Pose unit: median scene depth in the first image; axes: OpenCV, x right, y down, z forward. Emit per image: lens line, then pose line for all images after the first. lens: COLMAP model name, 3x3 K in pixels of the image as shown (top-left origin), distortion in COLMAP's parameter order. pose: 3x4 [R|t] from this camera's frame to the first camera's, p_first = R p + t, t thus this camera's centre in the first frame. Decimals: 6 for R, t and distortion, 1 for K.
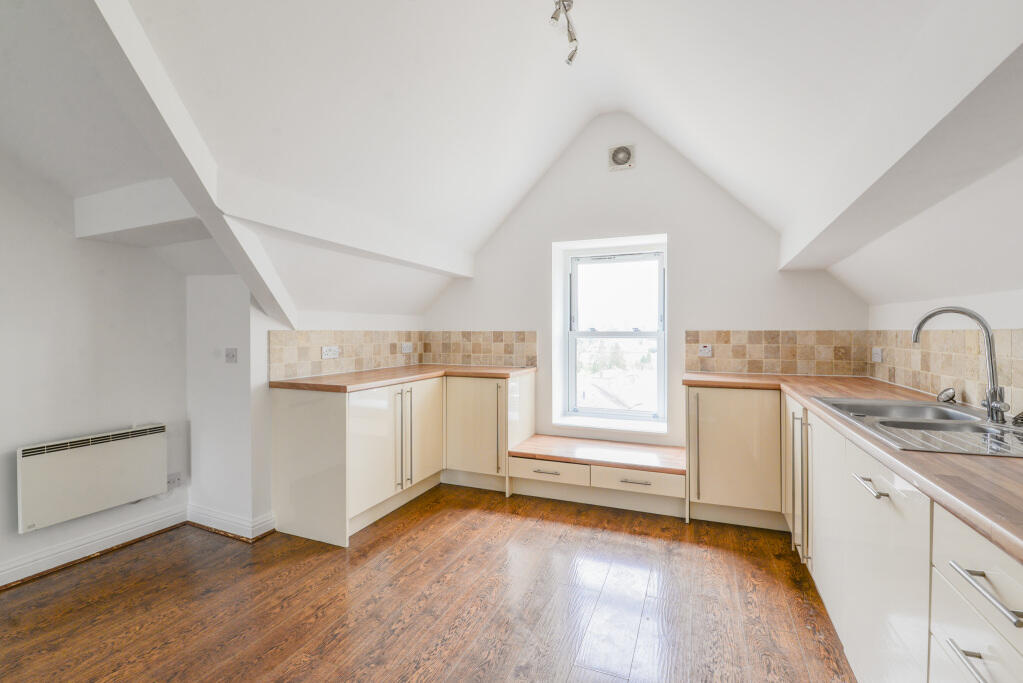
lens RADIAL K [[452.3, 0, 513.0], [0, 452.3, 338.4], [0, 0, 1]] dist [0.000455, -0.010363]
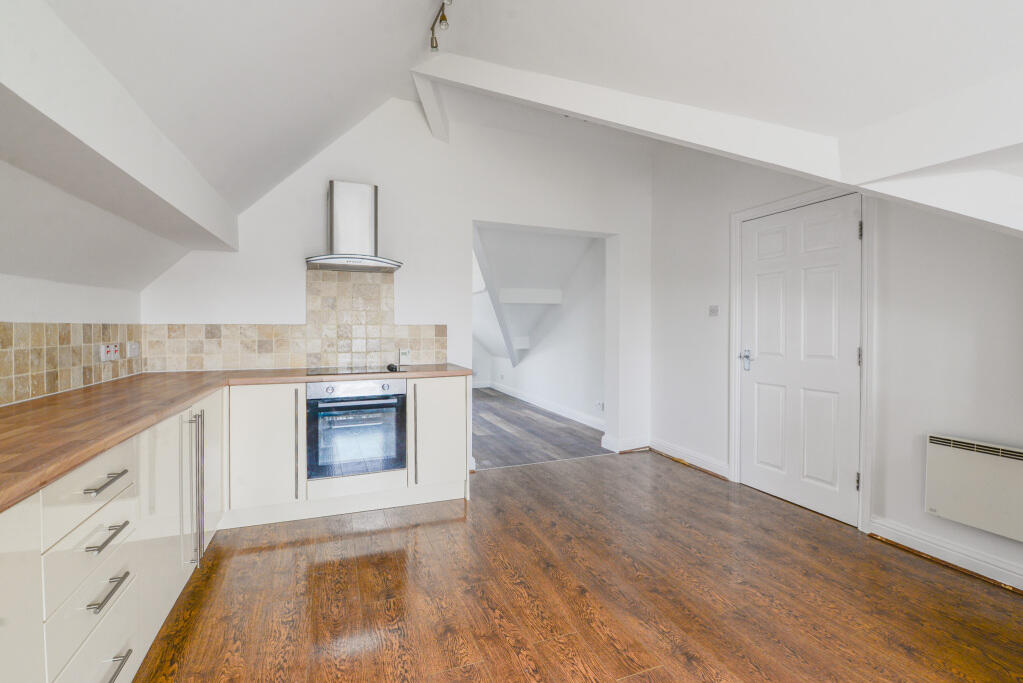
lens RADIAL K [[452.3, 0, 513.0], [0, 452.3, 338.4], [0, 0, 1]] dist [0.000455, -0.010363]
pose [[-0.717770, 0.011991, -0.696177, 0.258837], [-0.011823, 0.999498, 0.029405, -0.004348], [0.696179, 0.029337, -0.717268, 0.731694]]
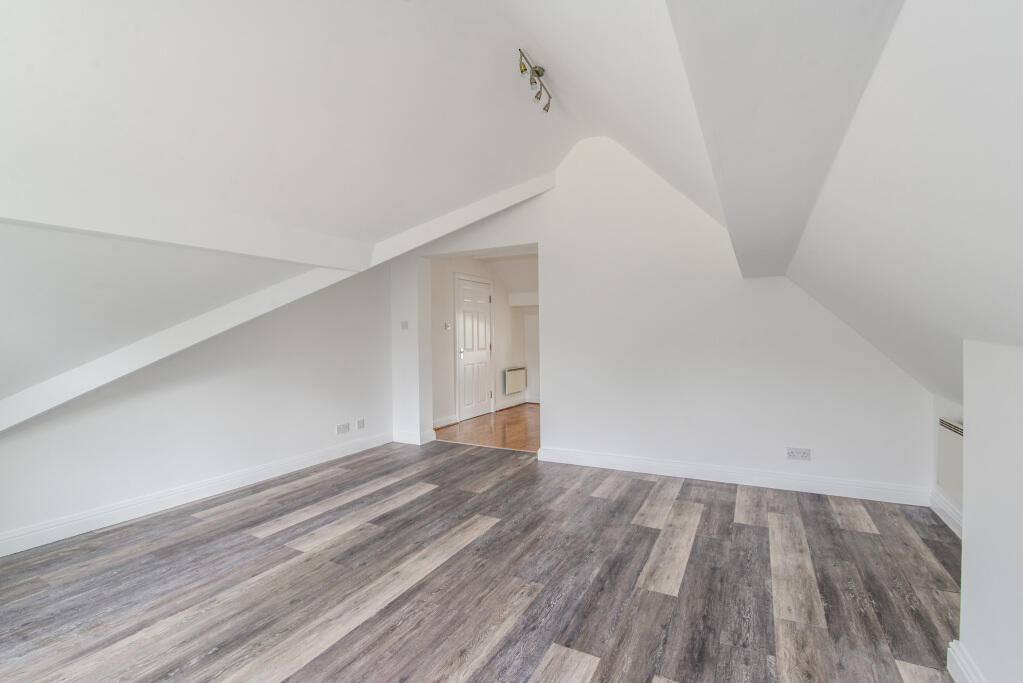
lens RADIAL K [[452.3, 0, 513.0], [0, 452.3, 338.4], [0, 0, 1]] dist [0.000455, -0.010363]
pose [[0.995338, -0.009770, -0.095950, -0.638890], [0.009220, 0.999938, -0.006170, 0.024729], [0.096005, 0.005257, 0.995367, -2.218519]]
